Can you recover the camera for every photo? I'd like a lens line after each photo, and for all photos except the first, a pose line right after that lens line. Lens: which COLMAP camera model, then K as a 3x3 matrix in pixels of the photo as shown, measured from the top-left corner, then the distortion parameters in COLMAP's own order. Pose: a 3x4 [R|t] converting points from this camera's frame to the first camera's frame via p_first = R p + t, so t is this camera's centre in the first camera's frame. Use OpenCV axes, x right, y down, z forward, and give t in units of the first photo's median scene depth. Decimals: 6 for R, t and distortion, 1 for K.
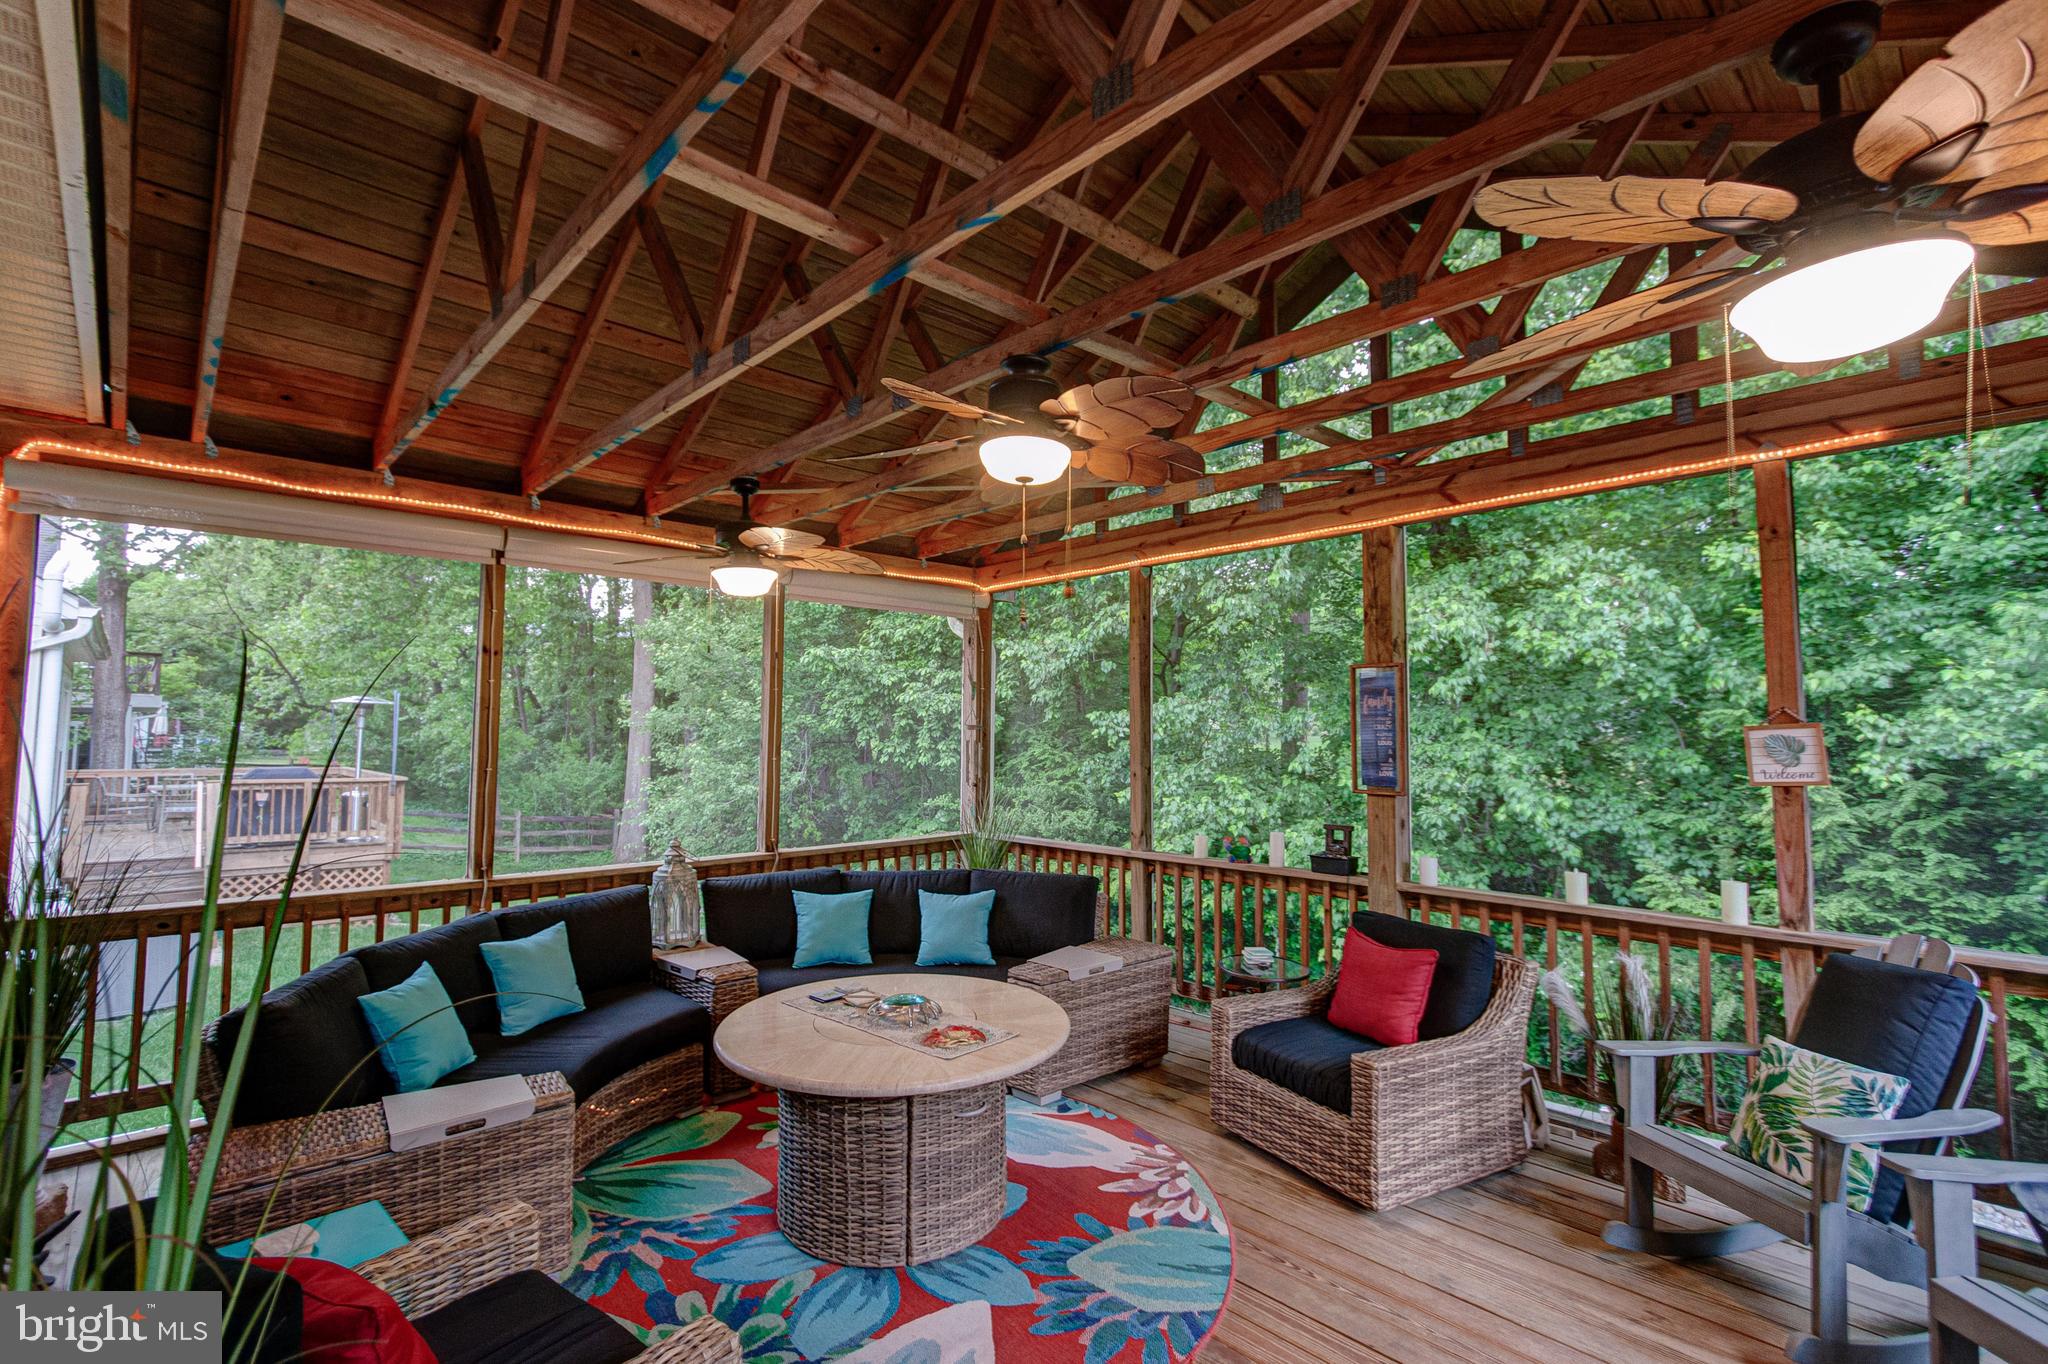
lens RADIAL K [[937.3, 0, 1010.5], [0, 937.3, 678.4], [0, 0, 1]] dist [0.000829, -0.001559]
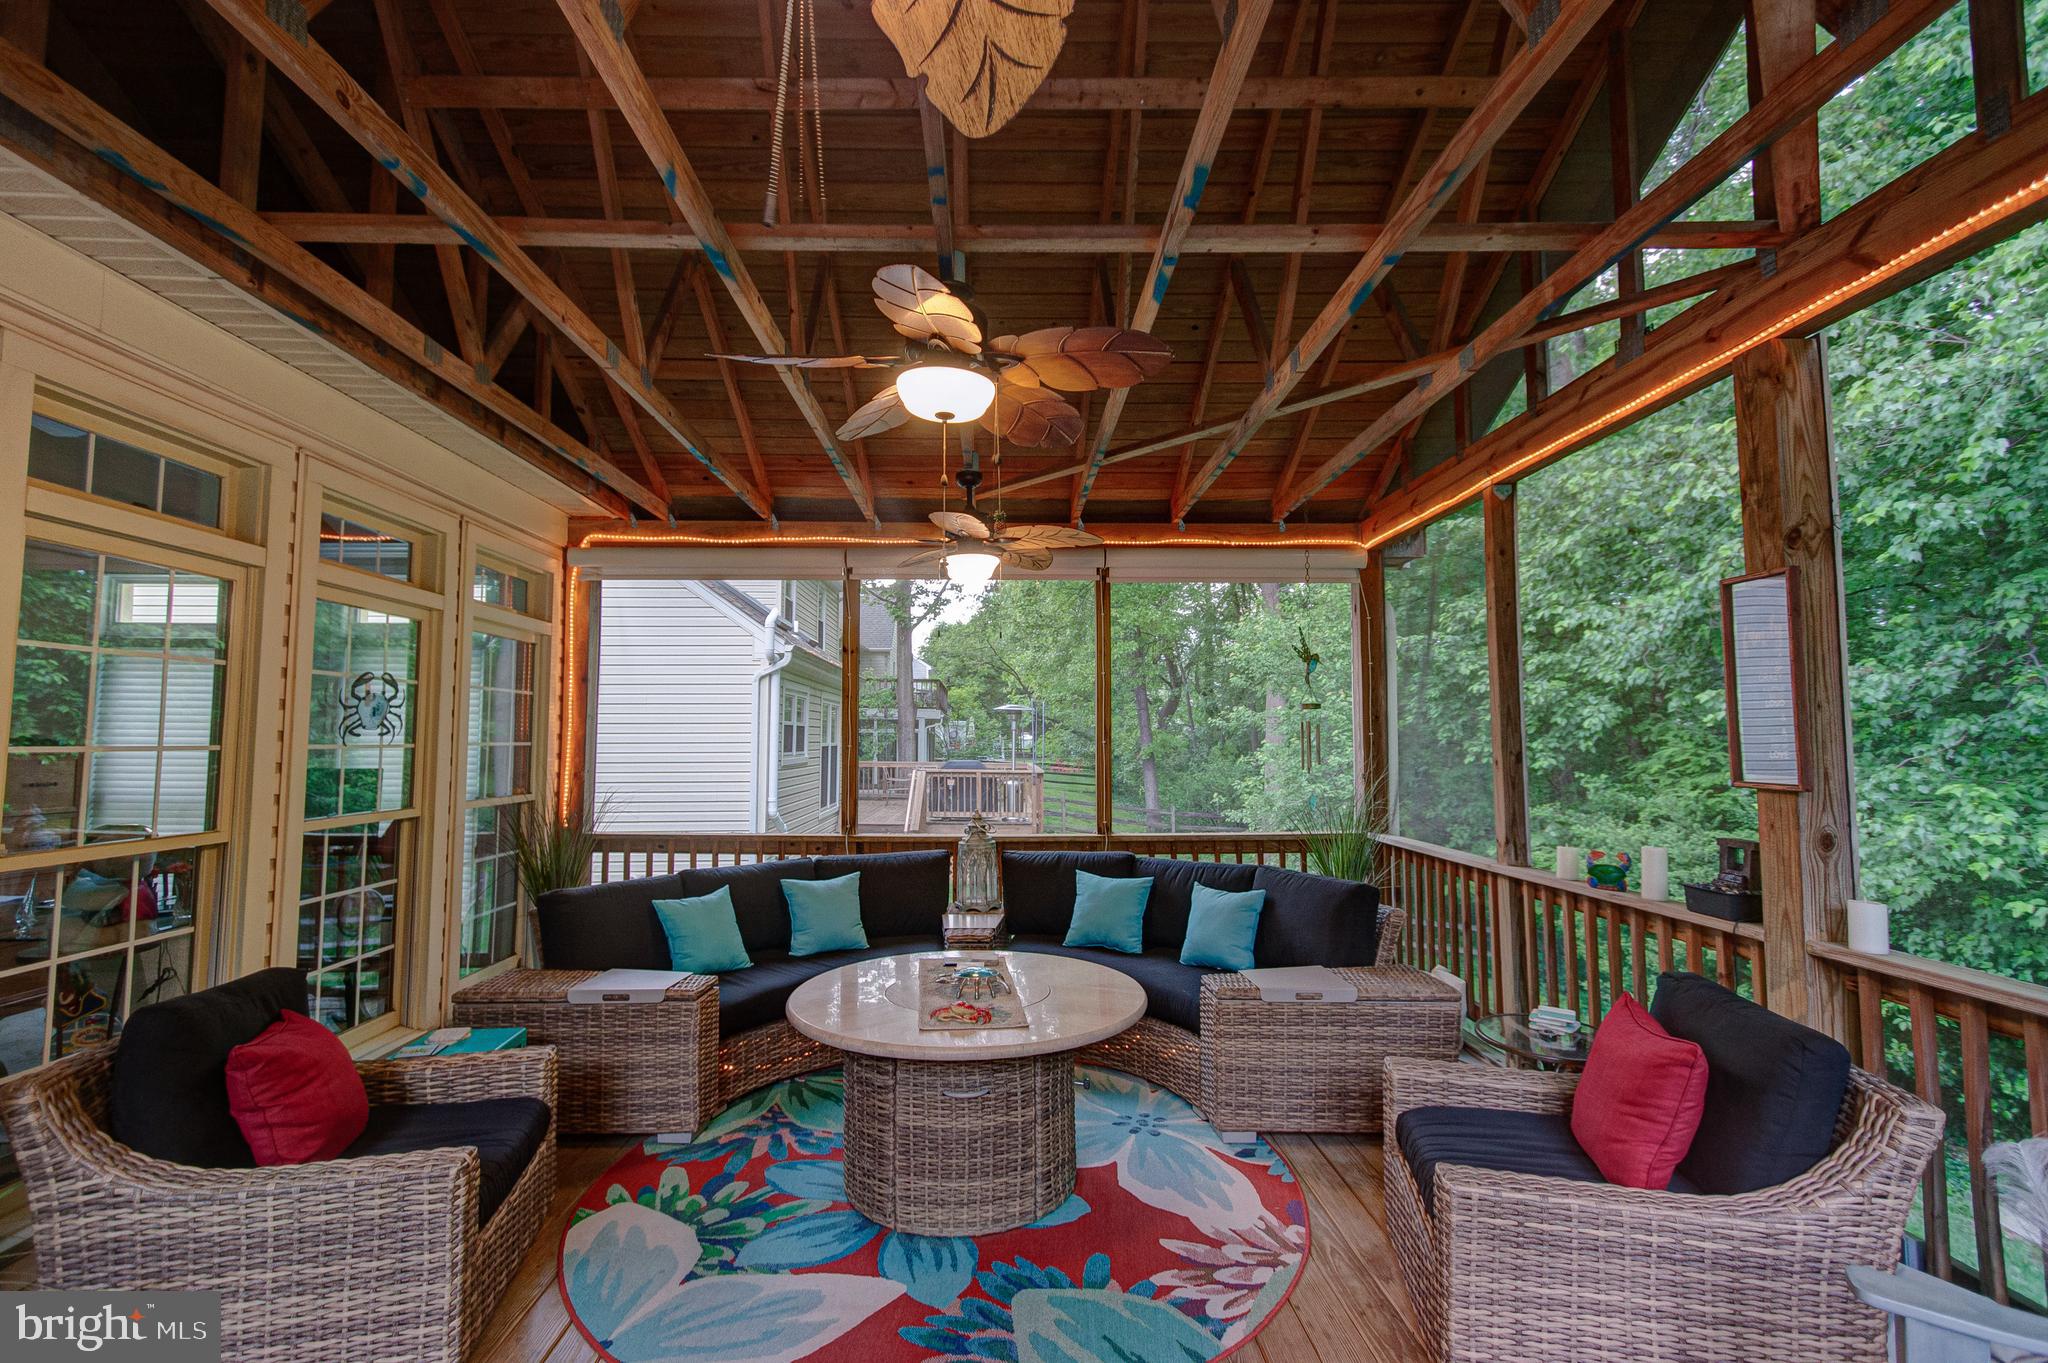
lens RADIAL K [[937.3, 0, 1009.0], [0, 937.3, 678.3], [0, 0, 1]] dist [0.000829, -0.001559]
pose [[0.740216, -0.047709, -0.670675, 0.483874], [0.041487, 0.998820, -0.025263, 0.053176], [0.671088, -0.009124, 0.741321, 0.253173]]
